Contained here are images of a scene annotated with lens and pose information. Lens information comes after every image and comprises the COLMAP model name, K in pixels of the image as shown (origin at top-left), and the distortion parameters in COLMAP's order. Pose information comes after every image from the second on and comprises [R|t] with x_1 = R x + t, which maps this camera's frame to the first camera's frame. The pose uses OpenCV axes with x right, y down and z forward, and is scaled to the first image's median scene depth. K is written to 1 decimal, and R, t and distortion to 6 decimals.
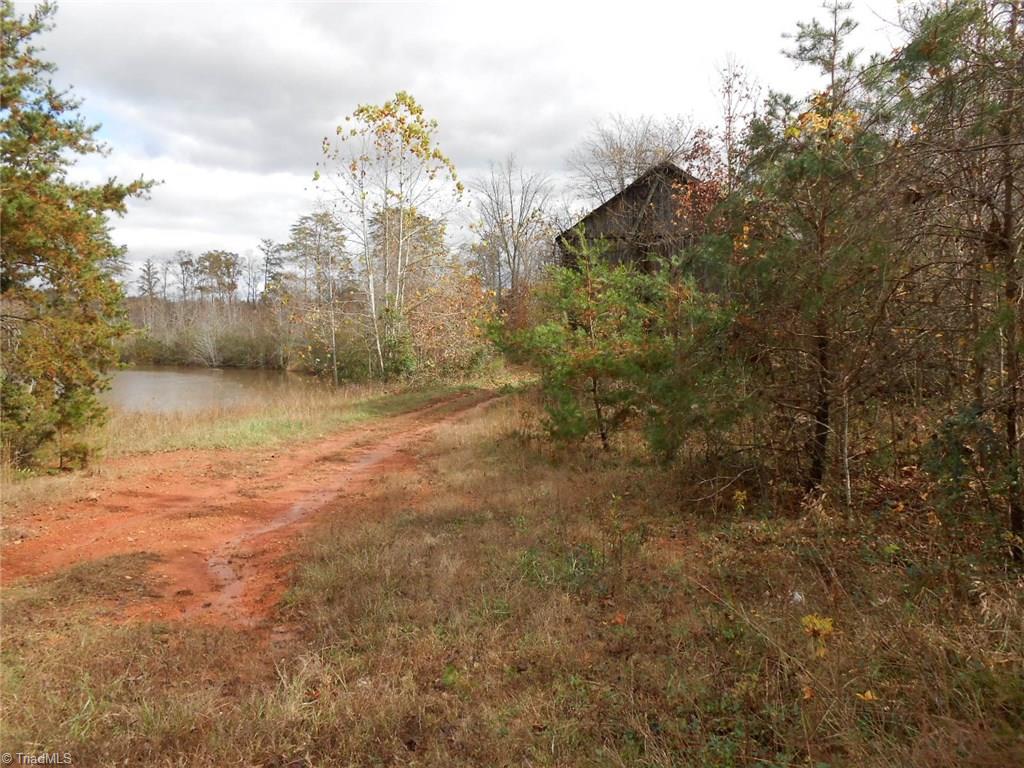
lens RADIAL K [[797.5, 0, 512.0], [0, 797.5, 384.0], [0, 0, 1]] dist [-0.042850, 0.066747]
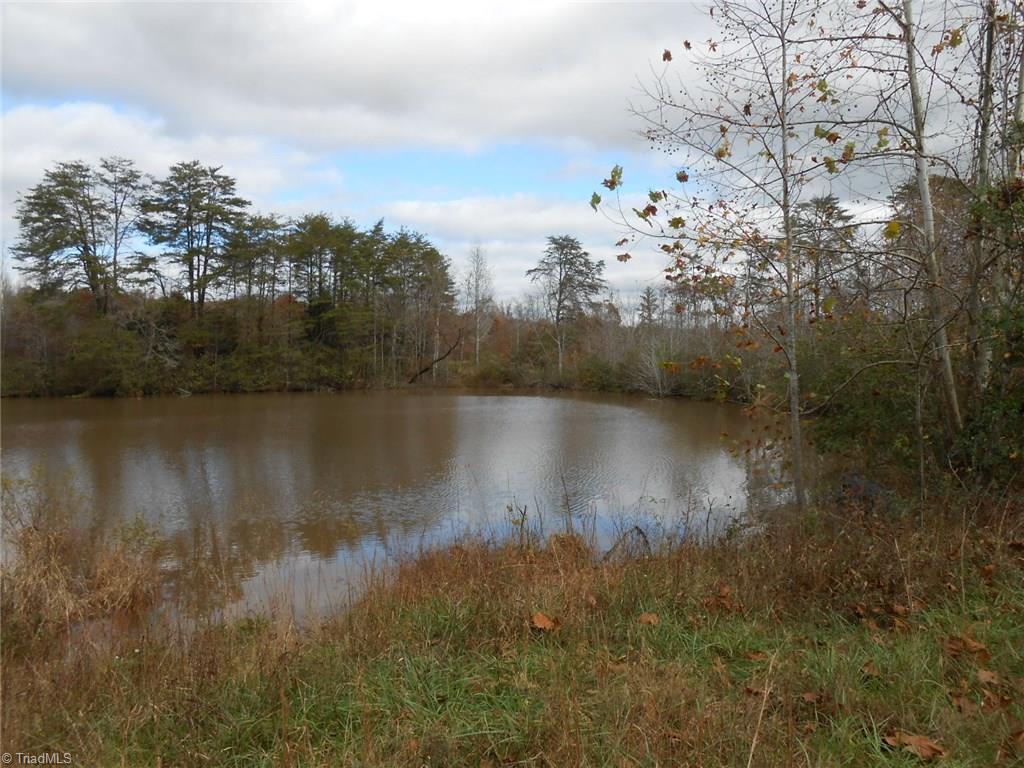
lens RADIAL K [[797.5, 0, 512.0], [0, 797.5, 384.0], [0, 0, 1]] dist [-0.042850, 0.066747]
pose [[0.819707, 0.015294, -0.572579, -0.044774], [-0.035397, 0.999085, -0.023988, -0.006560], [0.571689, 0.039931, 0.819498, 0.207391]]
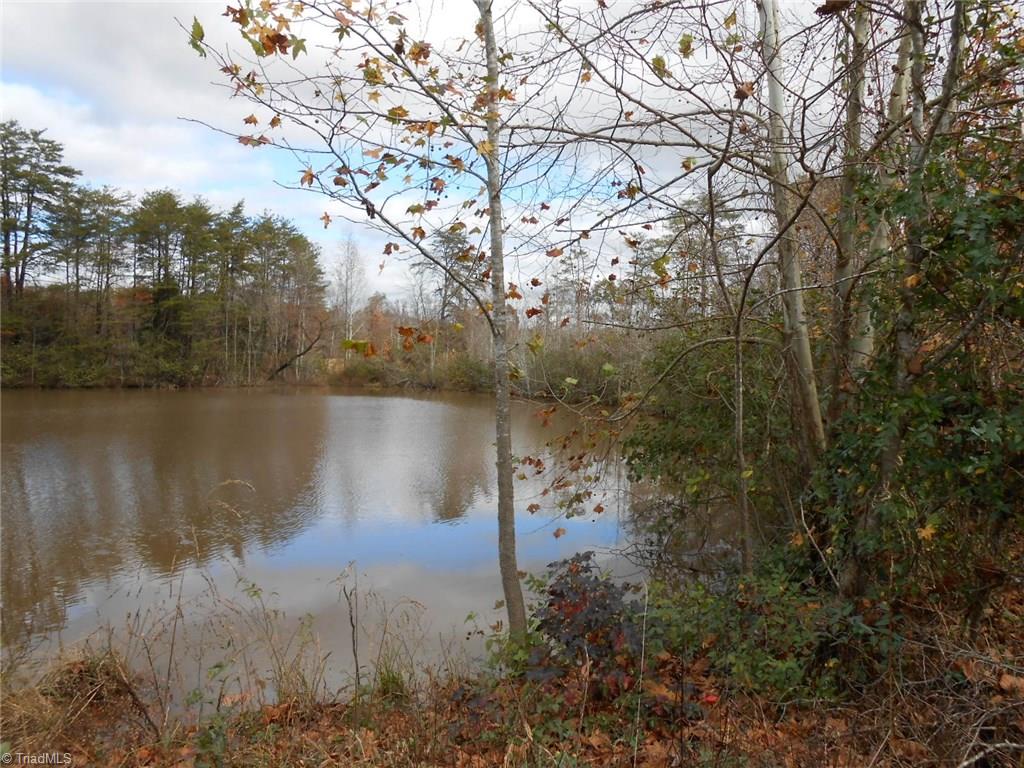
lens RADIAL K [[800.7, 0, 512.0], [0, 800.7, 384.0], [0, 0, 1]] dist [-0.009929, 0.004353]
pose [[0.883597, 0.025648, -0.467545, -0.048870], [-0.045401, 0.998487, -0.031028, -0.007436], [0.466042, 0.048644, 0.883424, 0.267159]]
